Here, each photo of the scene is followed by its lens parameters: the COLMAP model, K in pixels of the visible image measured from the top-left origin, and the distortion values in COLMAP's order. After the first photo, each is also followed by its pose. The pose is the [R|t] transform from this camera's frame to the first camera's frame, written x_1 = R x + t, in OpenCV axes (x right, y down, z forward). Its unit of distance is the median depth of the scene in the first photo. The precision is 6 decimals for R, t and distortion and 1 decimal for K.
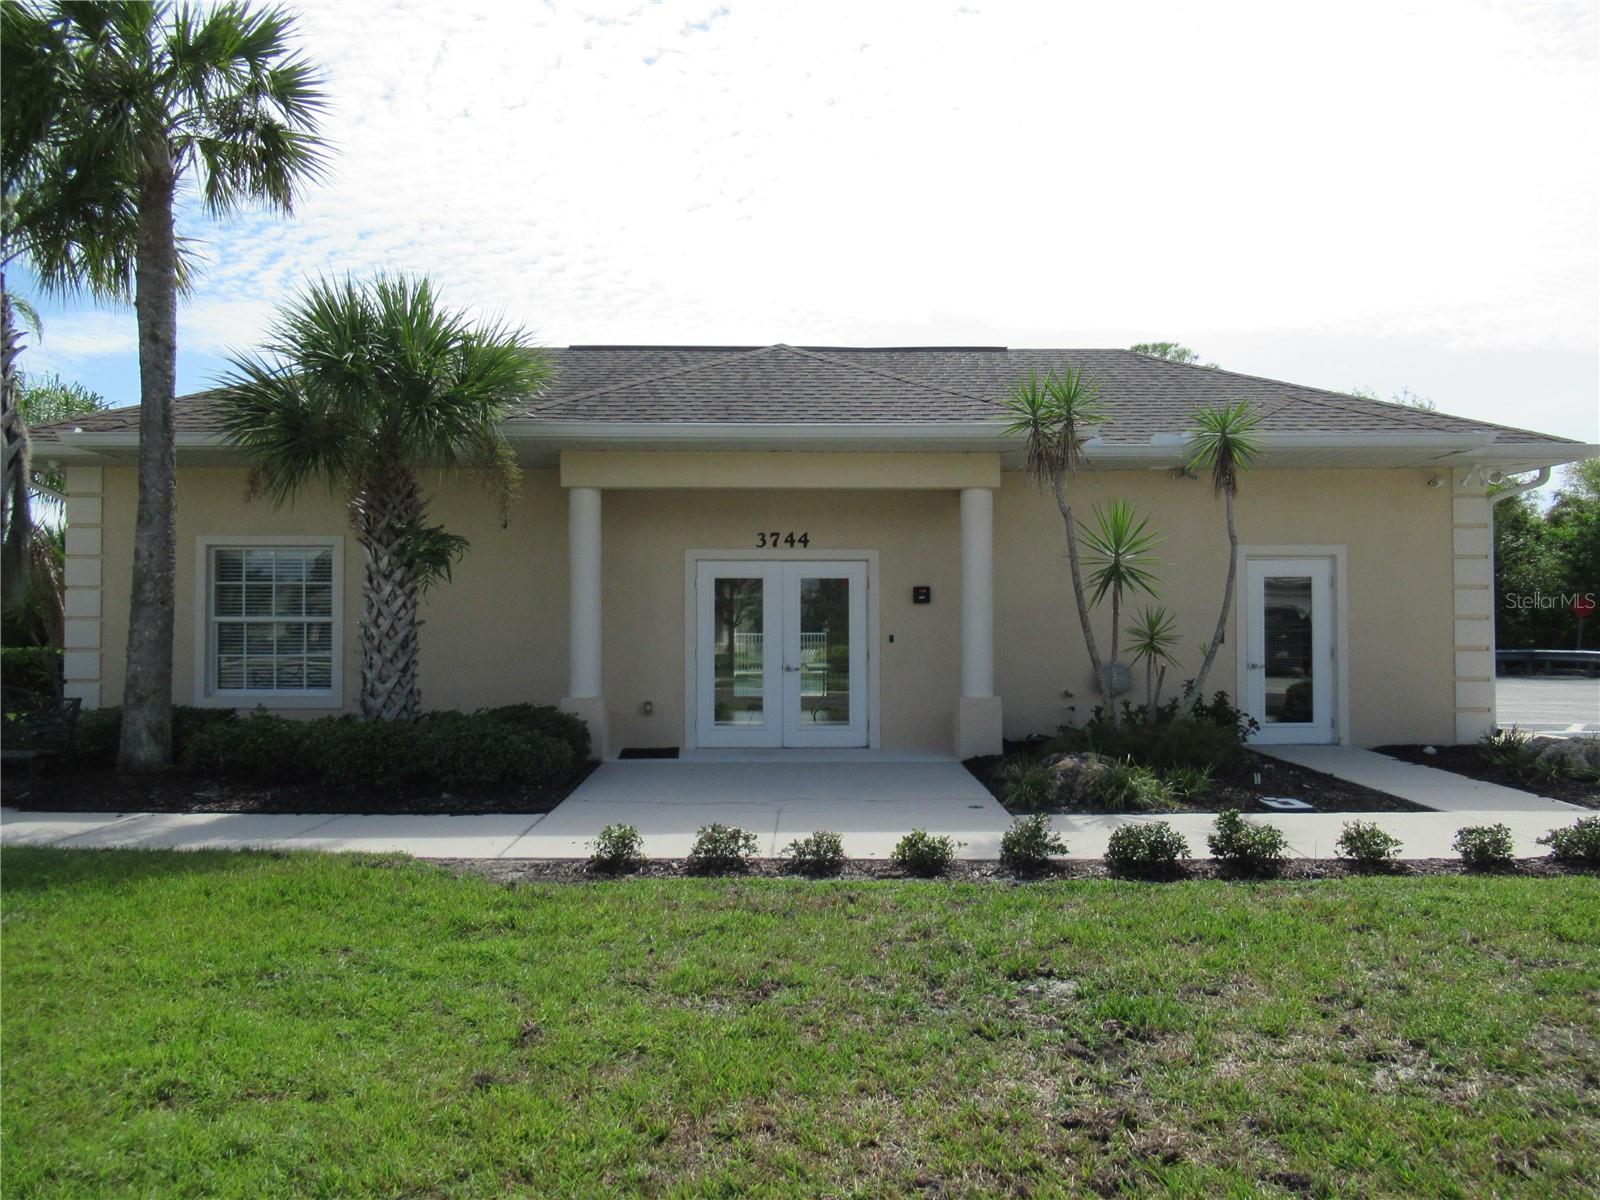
lens RADIAL K [[1188.9, 0, 806.3], [0, 1188.9, 603.6], [0, 0, 1]] dist [0.002548, -0.006703]
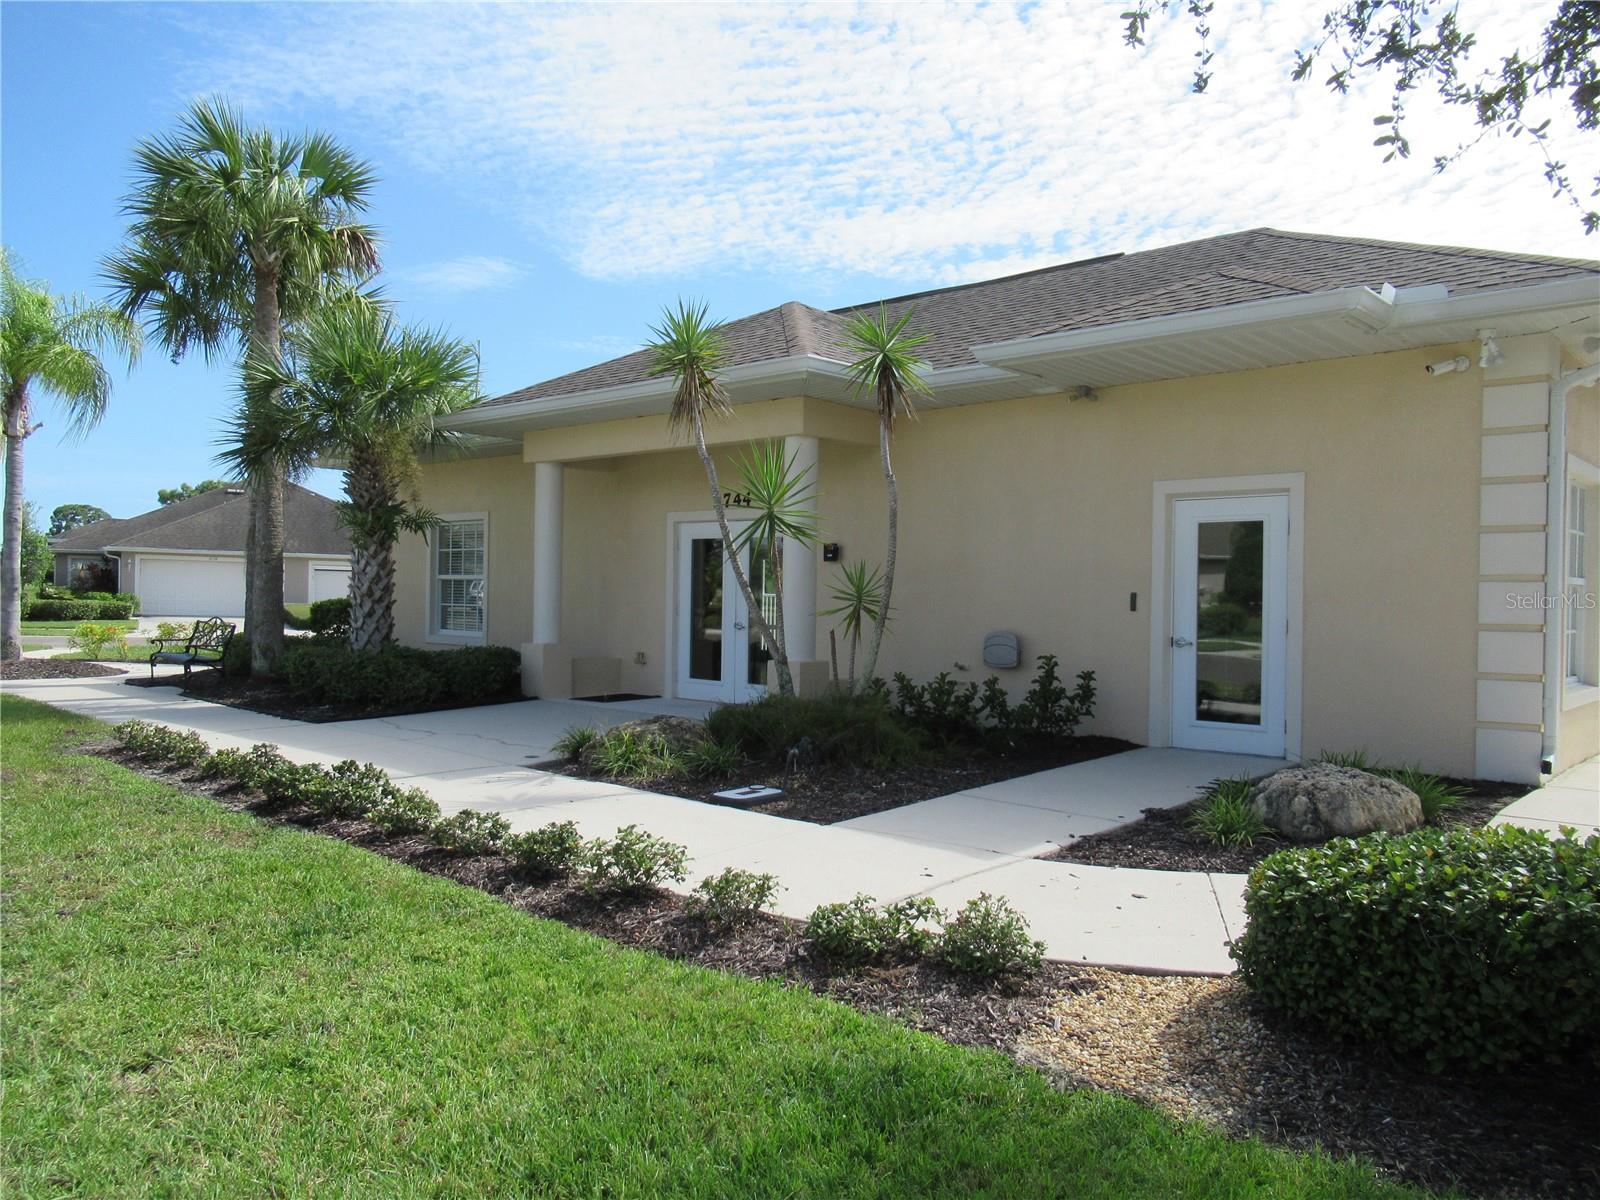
lens RADIAL K [[1188.9, 0, 806.3], [0, 1188.9, 603.6], [0, 0, 1]] dist [0.002548, -0.006703]
pose [[0.747707, 0.016775, -0.663817, 0.696986], [0.015520, 0.998966, 0.042726, -0.007526], [0.663848, -0.042249, 0.746673, 0.289855]]
